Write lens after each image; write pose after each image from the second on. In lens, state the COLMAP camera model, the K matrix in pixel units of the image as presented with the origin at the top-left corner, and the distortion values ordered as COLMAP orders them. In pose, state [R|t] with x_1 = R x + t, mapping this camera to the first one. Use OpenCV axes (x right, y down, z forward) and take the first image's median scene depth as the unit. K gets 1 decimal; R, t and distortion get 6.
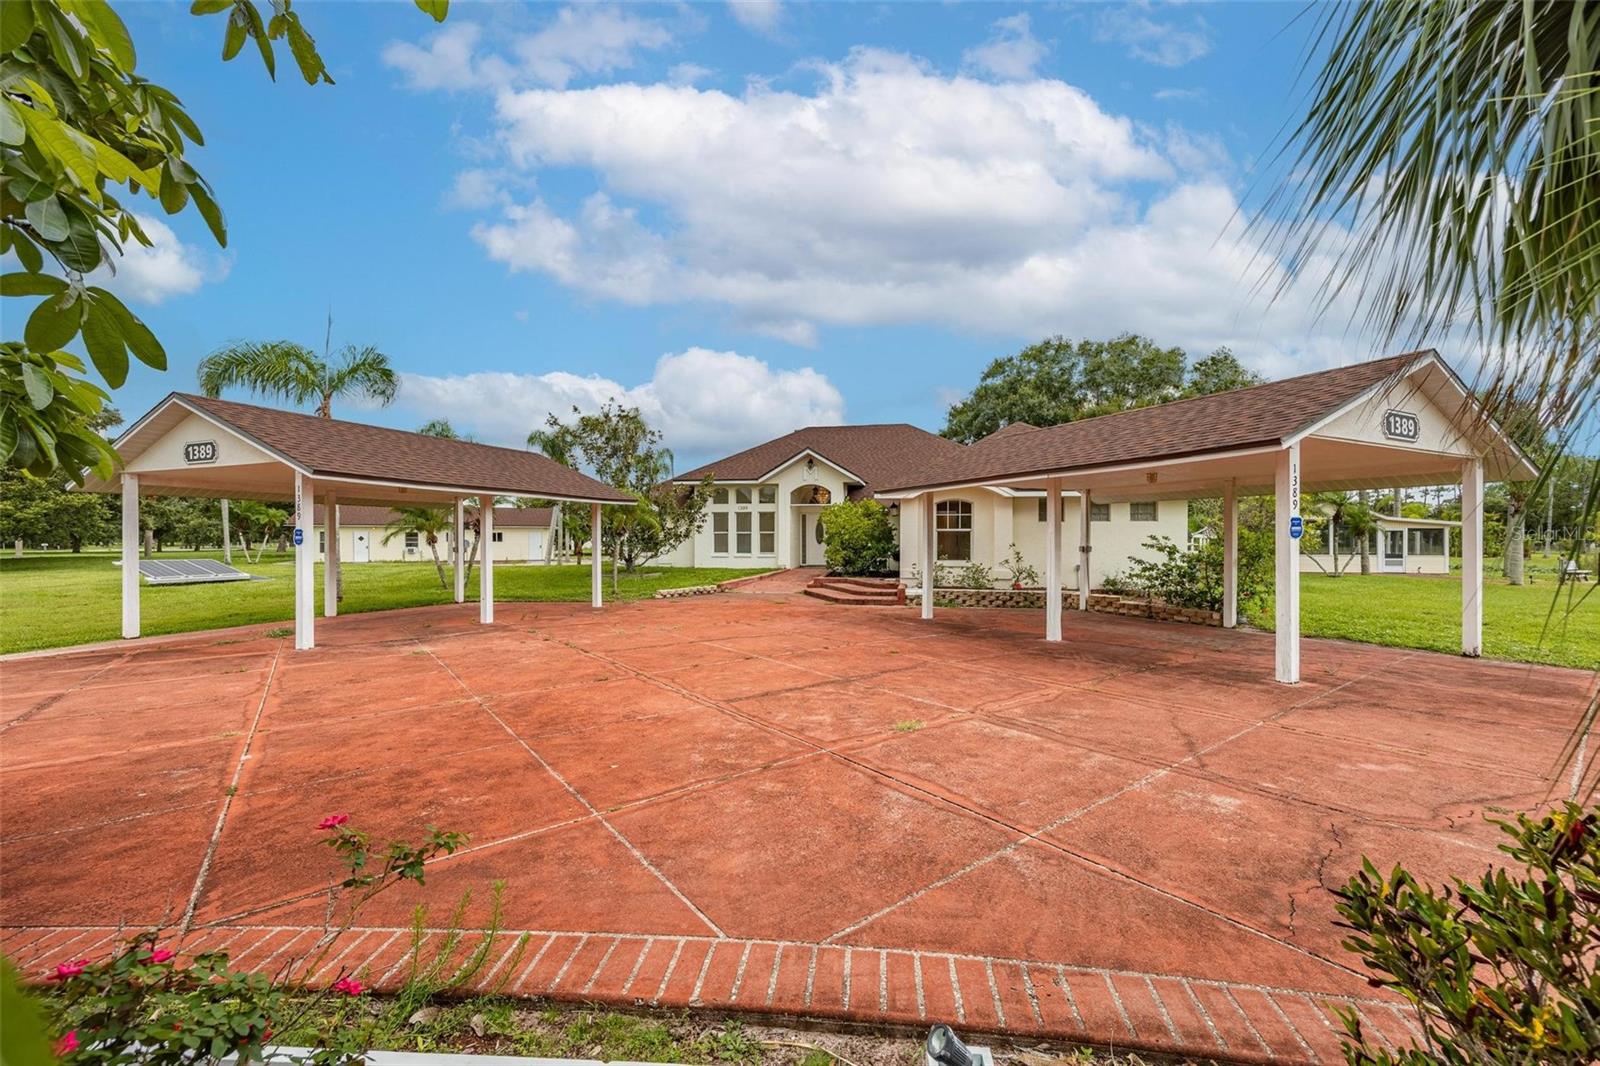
lens RADIAL K [[638.1, 0, 806.5], [0, 638.1, 532.4], [0, 0, 1]] dist [0.003322, -0.000832]
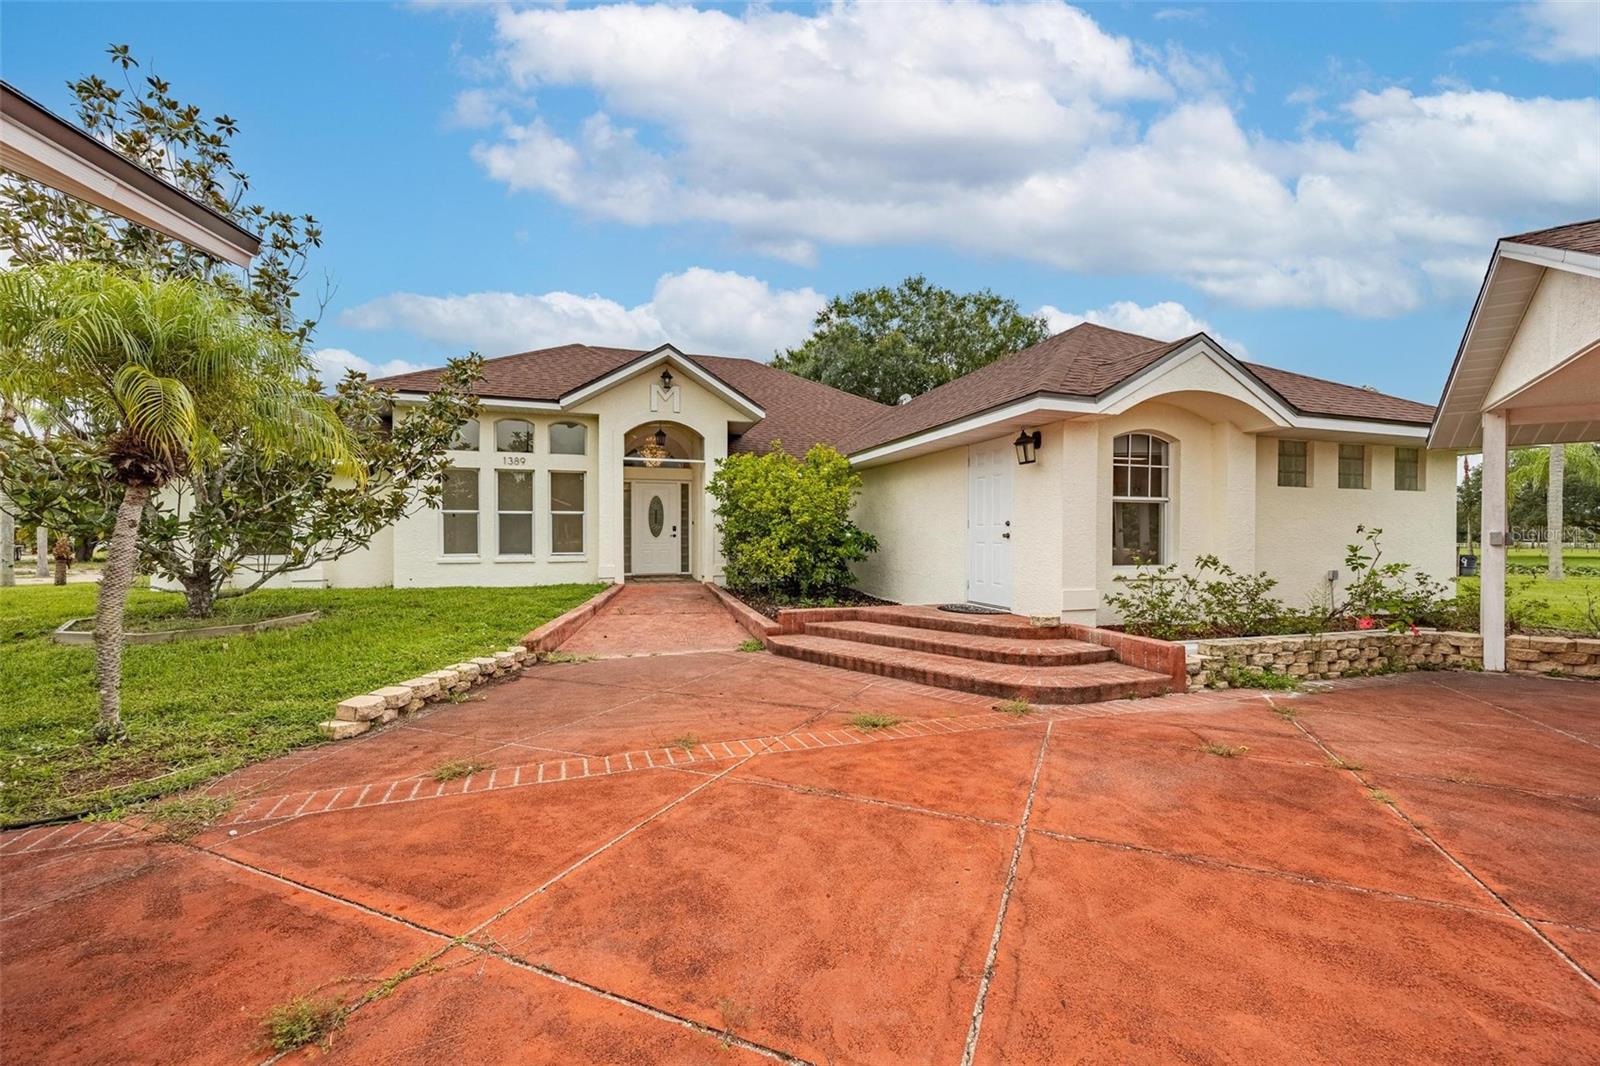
lens RADIAL K [[638.1, 0, 804.0], [0, 638.1, 541.4], [0, 0, 1]] dist [0.003322, -0.000832]
pose [[0.888141, -0.001329, 0.459569, -0.127338], [-0.005707, 0.999887, 0.013921, 0.014674], [-0.459535, -0.014986, 0.888033, 0.471176]]
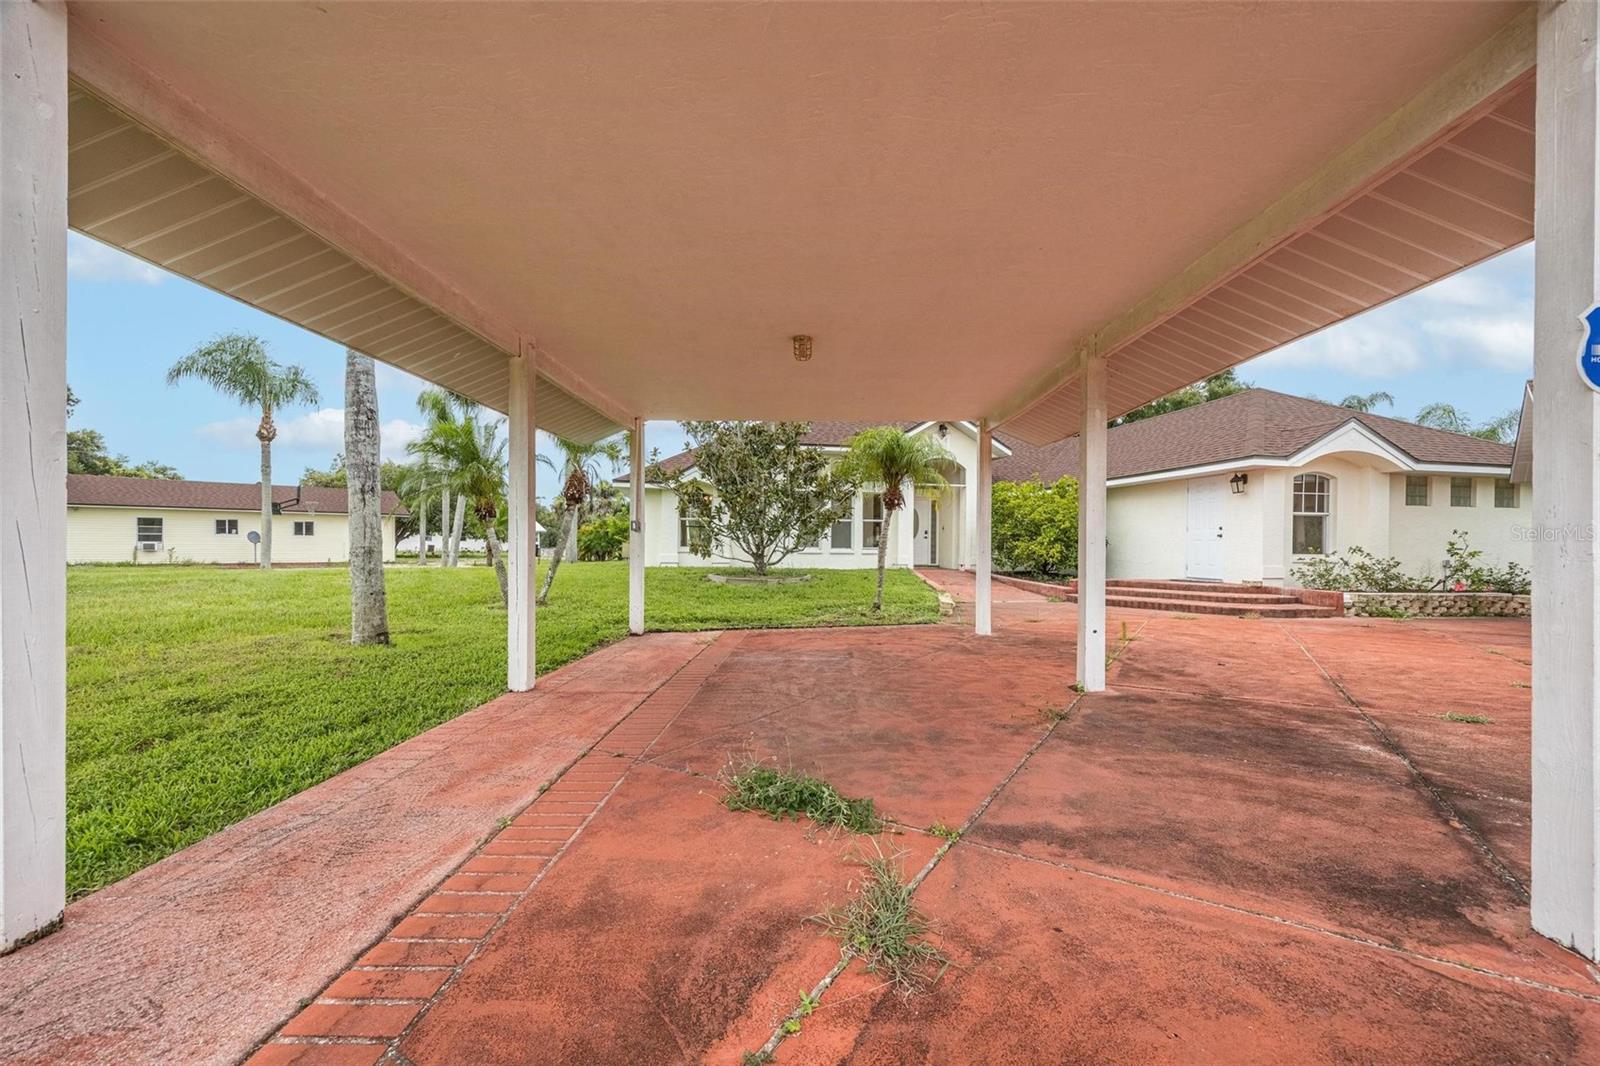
lens RADIAL K [[638.1, 0, 802.6], [0, 638.1, 547.1], [0, 0, 1]] dist [0.003322, -0.000832]
pose [[0.943804, 0.007405, 0.330423, -0.384327], [-0.012338, 0.999842, 0.012835, 0.022435], [-0.330275, -0.016191, 0.943746, 0.327112]]
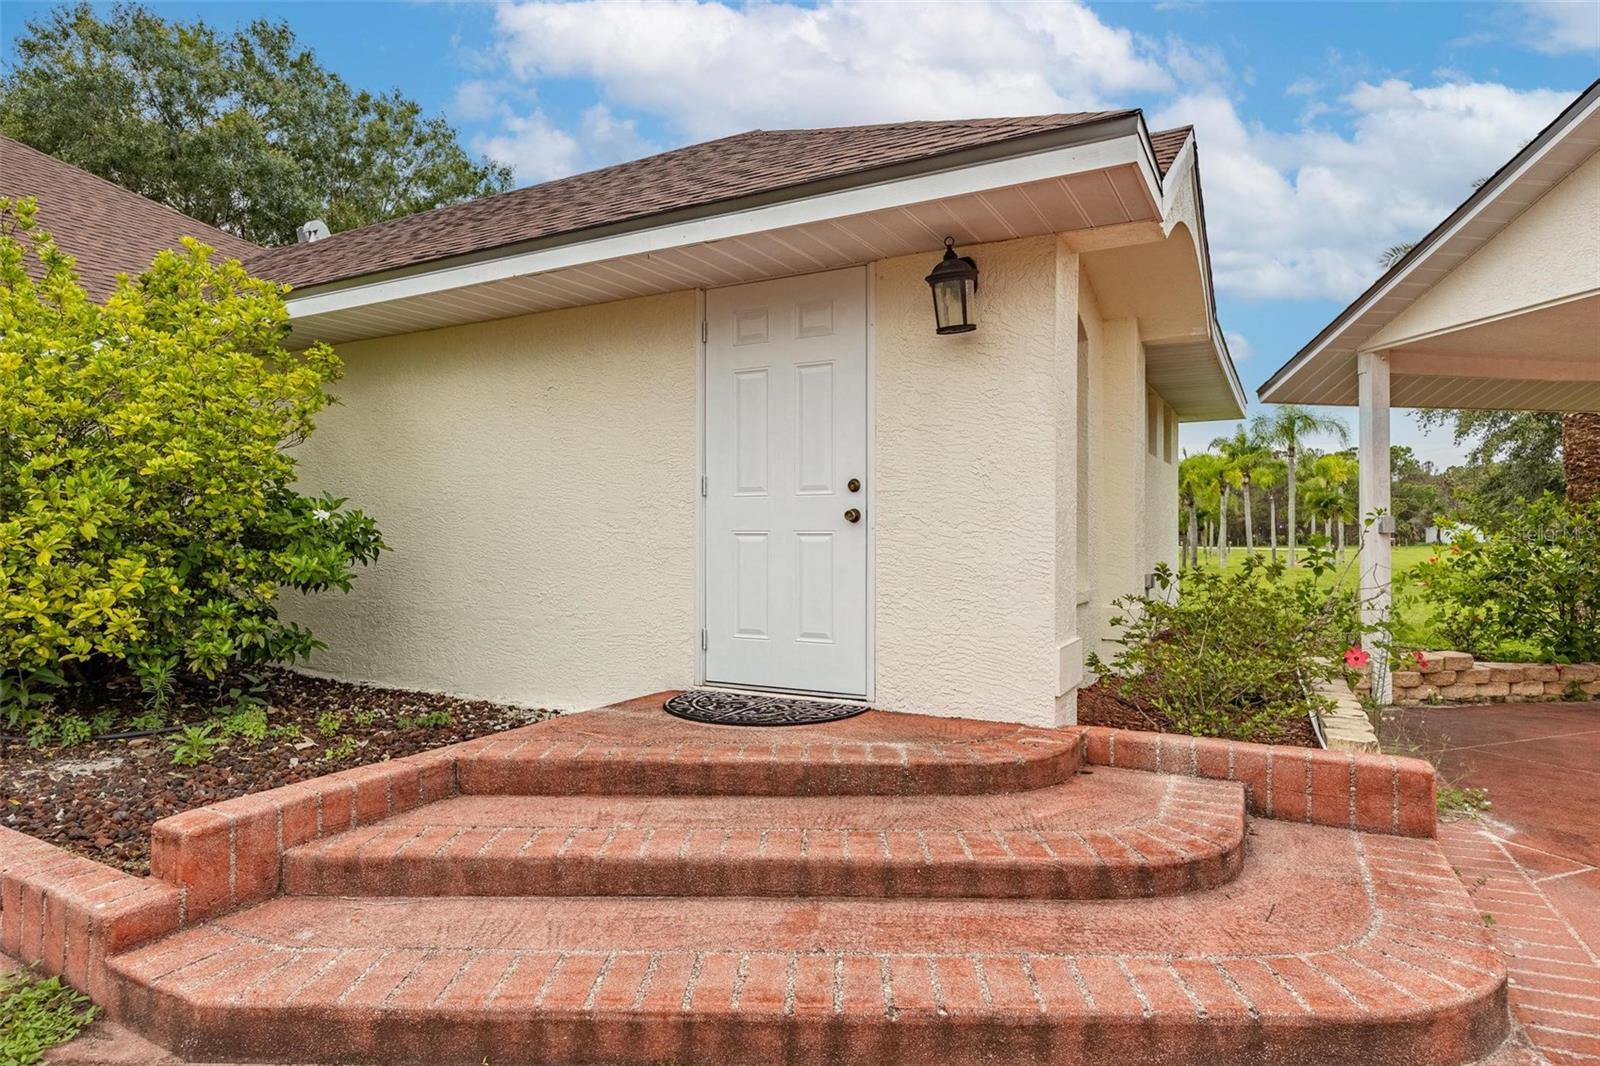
lens RADIAL K [[920.3, 0, 803.7], [0, 920.3, 532.7], [0, 0, 1]] dist [-0.005409, -0.001989]
pose [[0.322047, -0.000036, 0.946724, -0.069706], [-0.006047, 0.999980, 0.002095, 0.018763], [-0.946704, -0.006400, 0.322040, 0.654197]]
